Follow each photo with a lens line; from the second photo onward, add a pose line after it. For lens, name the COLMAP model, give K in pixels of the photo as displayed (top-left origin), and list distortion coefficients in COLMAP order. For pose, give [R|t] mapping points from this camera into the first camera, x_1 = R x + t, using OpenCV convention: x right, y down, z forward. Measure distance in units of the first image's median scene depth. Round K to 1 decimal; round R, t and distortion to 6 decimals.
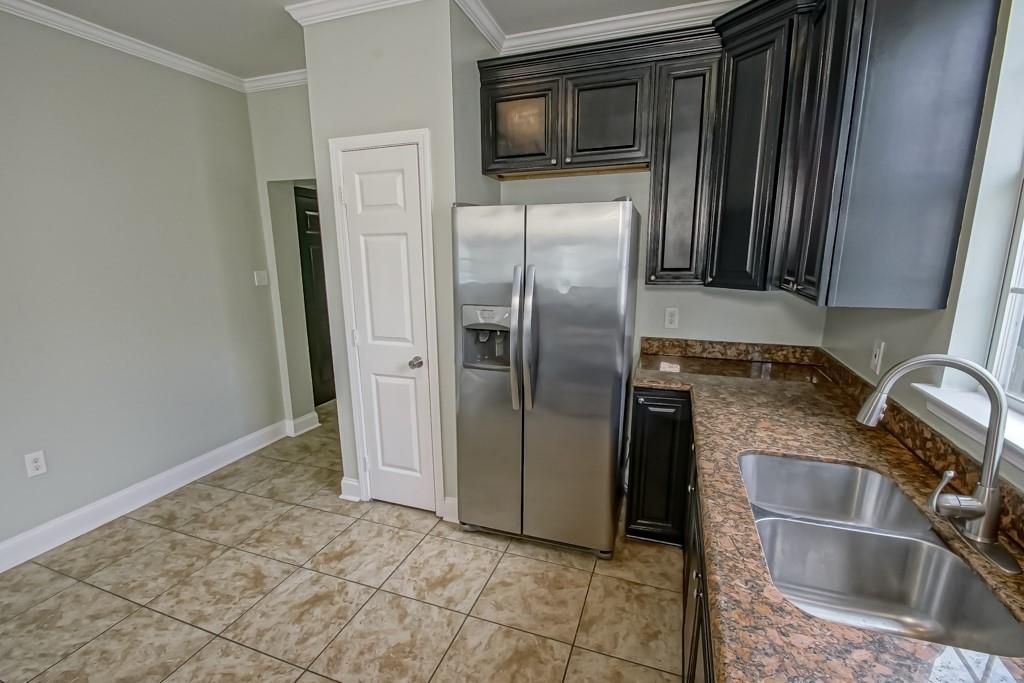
lens RADIAL K [[469.5, 0, 513.0], [0, 469.5, 349.8], [0, 0, 1]] dist [-0.000446, -0.007887]
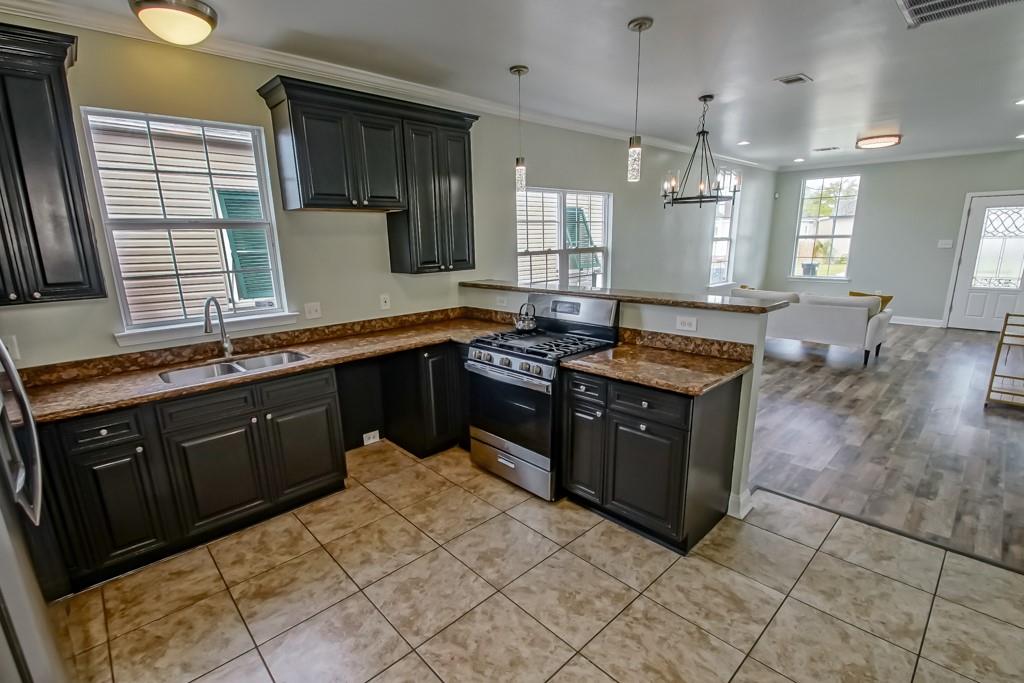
lens RADIAL K [[469.5, 0, 505.5], [0, 469.5, 341.6], [0, 0, 1]] dist [-0.000446, -0.007887]
pose [[-0.892296, -0.061865, 0.447191, -0.763852], [0.132054, 0.911473, 0.389588, -0.239124], [-0.431704, 0.406681, -0.805135, 1.070503]]
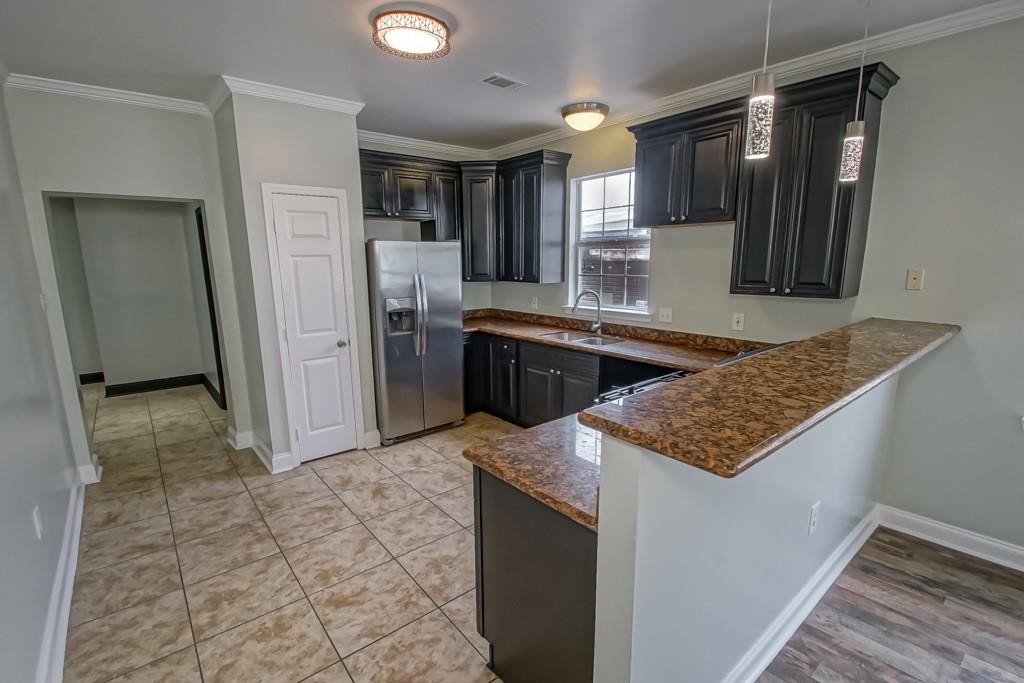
lens RADIAL K [[469.5, 0, 496.8], [0, 469.5, 339.5], [0, 0, 1]] dist [-0.000446, -0.007887]
pose [[0.517337, -0.138500, 0.844500, -1.251114], [0.189415, 0.980873, 0.044831, 0.043321], [-0.834556, 0.136769, 0.533676, -0.184119]]
